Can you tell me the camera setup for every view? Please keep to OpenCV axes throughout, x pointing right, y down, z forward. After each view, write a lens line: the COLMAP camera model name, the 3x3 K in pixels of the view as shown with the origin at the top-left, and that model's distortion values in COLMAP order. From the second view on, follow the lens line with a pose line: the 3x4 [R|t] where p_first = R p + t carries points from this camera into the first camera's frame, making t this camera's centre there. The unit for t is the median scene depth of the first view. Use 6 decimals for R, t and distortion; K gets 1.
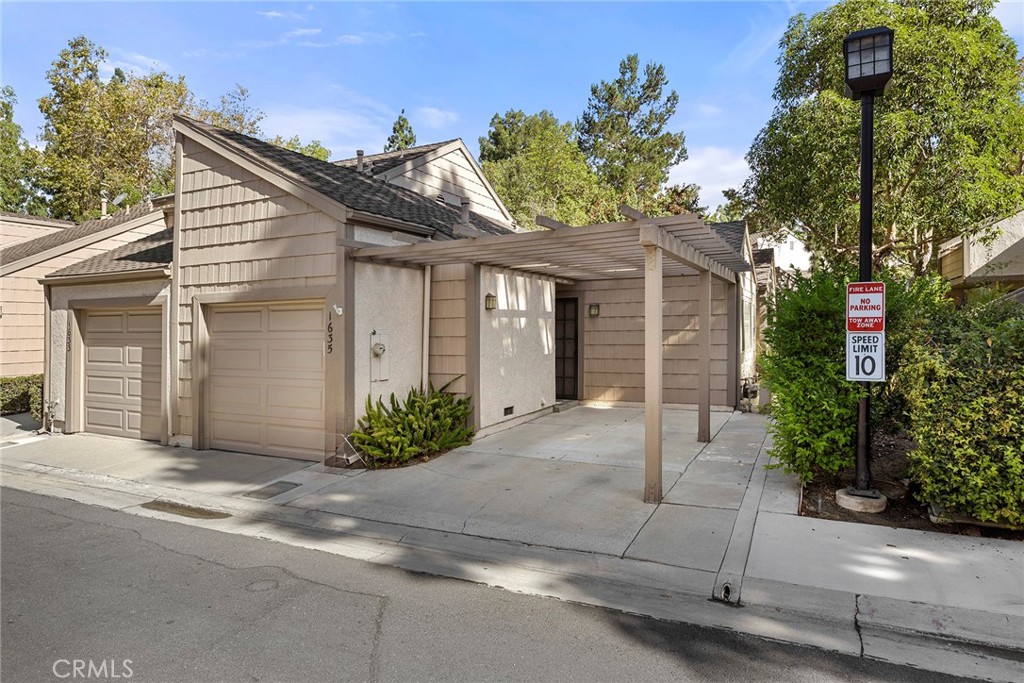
lens RADIAL K [[589.5, 0, 512.2], [0, 589.5, 333.3], [0, 0, 1]] dist [-0.007371, 0.000608]
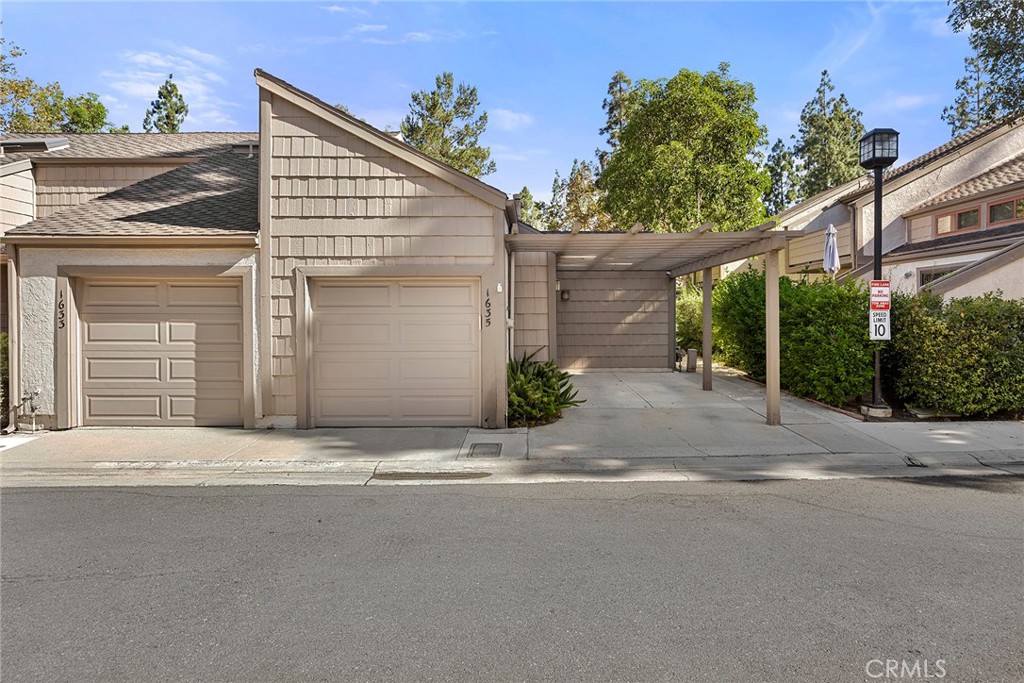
lens RADIAL K [[539.7, 0, 503.7], [0, 539.7, 325.6], [0, 0, 1]] dist [-0.004642, -0.001236]
pose [[0.891722, 0.000418, 0.452584, -0.603546], [-0.004564, 0.999957, 0.008068, 0.019467], [-0.452561, -0.009260, 0.891686, 0.068627]]
